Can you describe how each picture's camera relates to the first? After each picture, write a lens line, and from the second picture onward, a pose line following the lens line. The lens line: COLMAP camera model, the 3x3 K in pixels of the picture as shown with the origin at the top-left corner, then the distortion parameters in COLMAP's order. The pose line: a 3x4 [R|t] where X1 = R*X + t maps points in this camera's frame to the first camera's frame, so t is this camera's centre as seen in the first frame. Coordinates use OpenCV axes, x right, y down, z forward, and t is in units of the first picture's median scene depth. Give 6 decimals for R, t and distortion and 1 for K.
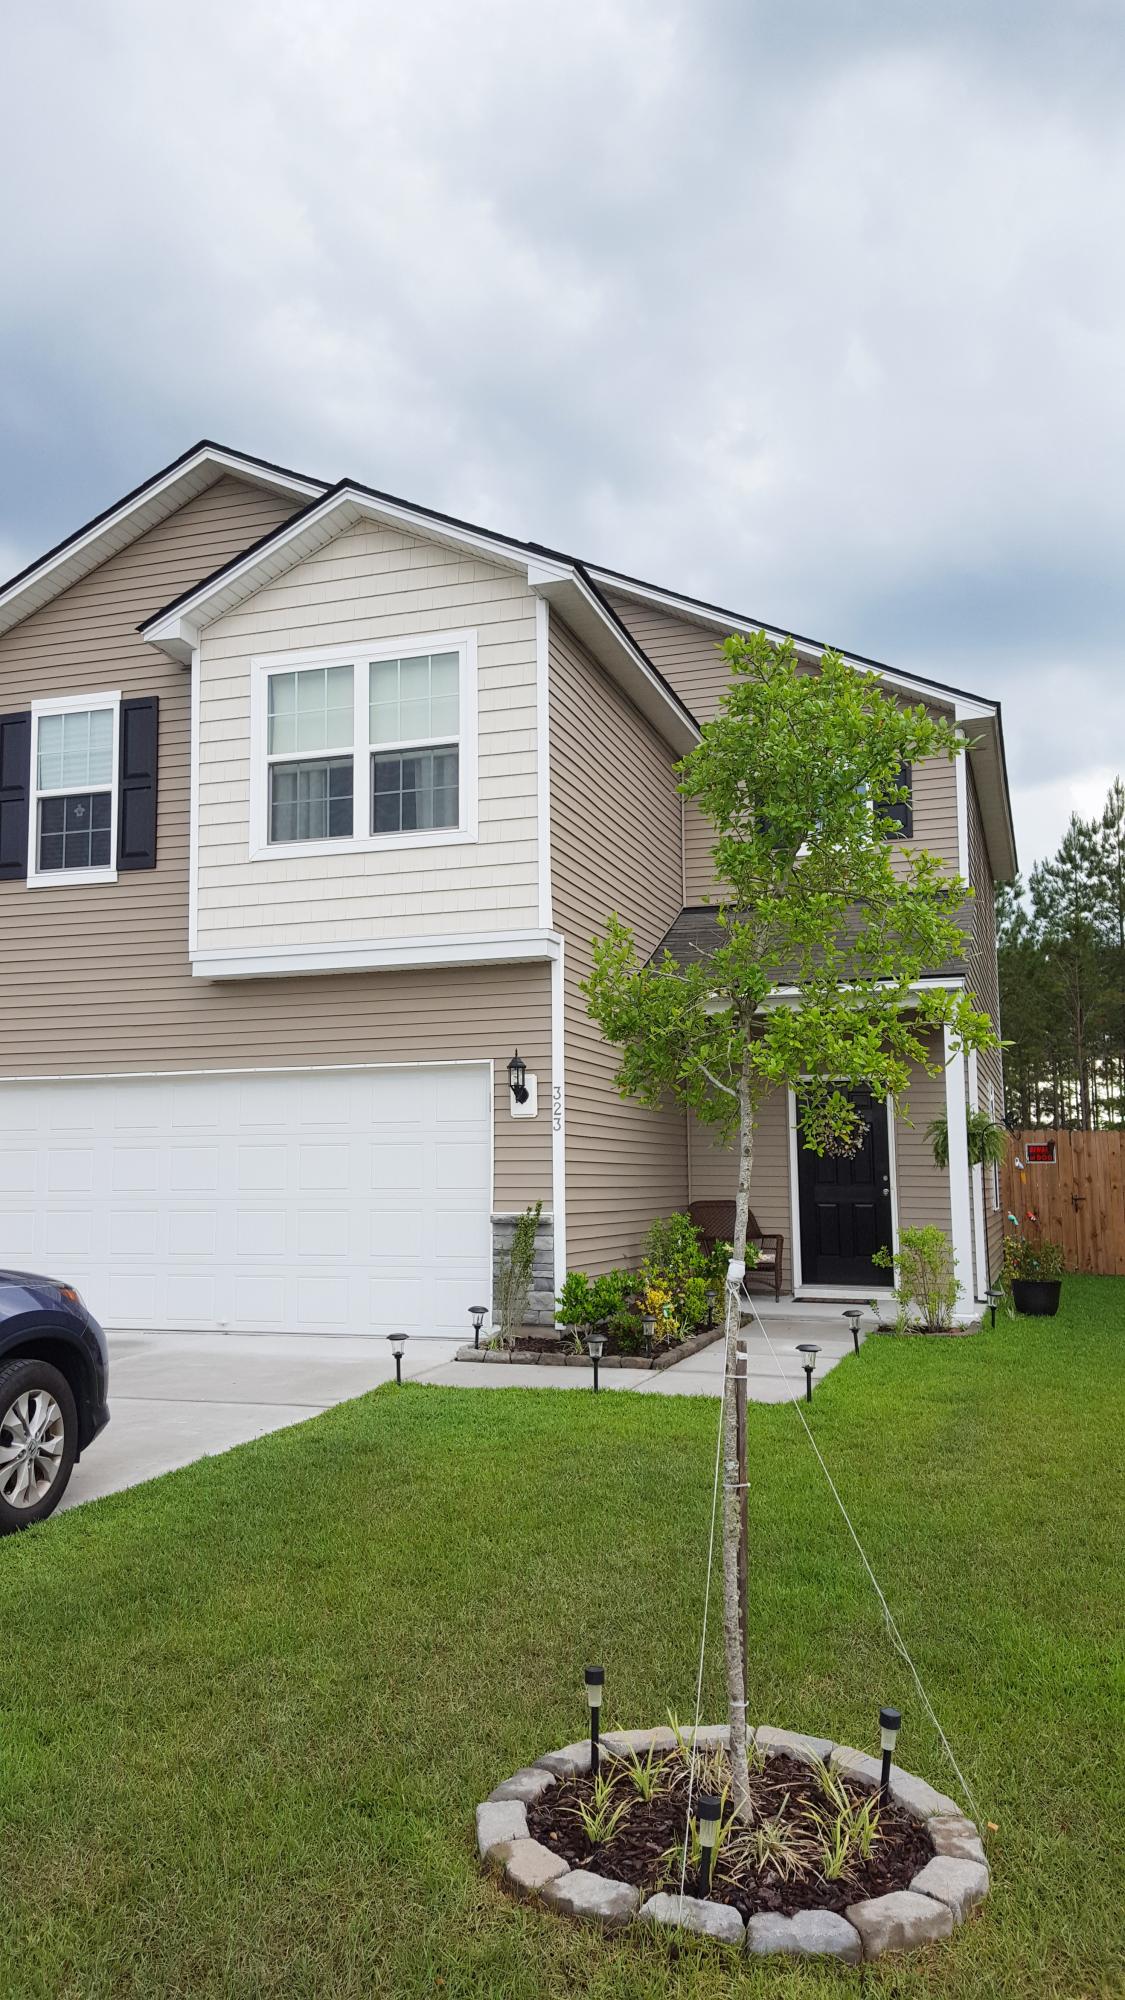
lens RADIAL K [[1458.1, 0, 551.3], [0, 1458.1, 1014.9], [0, 0, 1]] dist [0.134565, -0.195133]
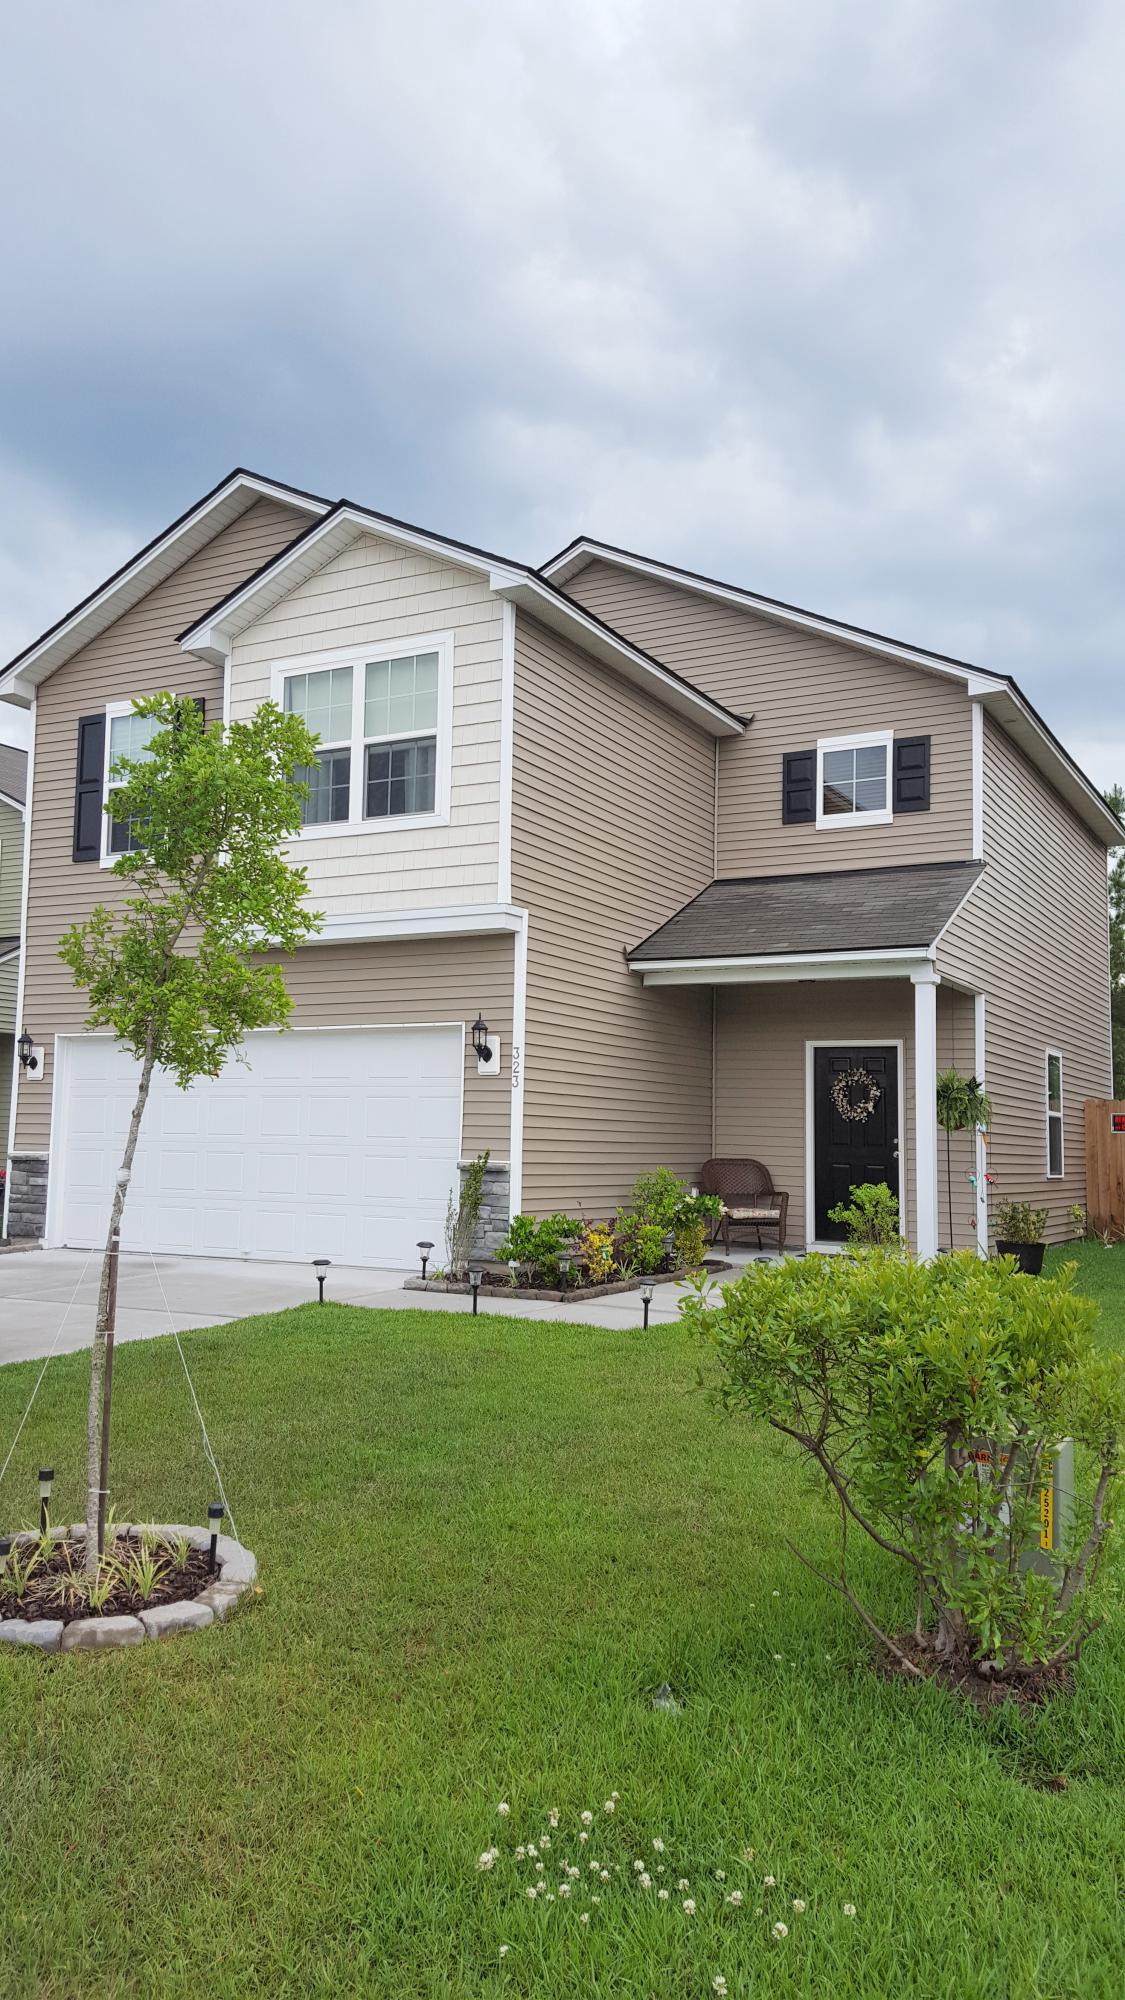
lens RADIAL K [[1459.0, 0, 559.2], [0, 1459.0, 998.5], [0, 0, 1]] dist [0.145985, -0.233205]
pose [[0.984510, 0.006863, -0.175193, 0.221823], [-0.004655, 0.999905, 0.013011, -0.001879], [0.175265, -0.011994, 0.984448, -0.073961]]
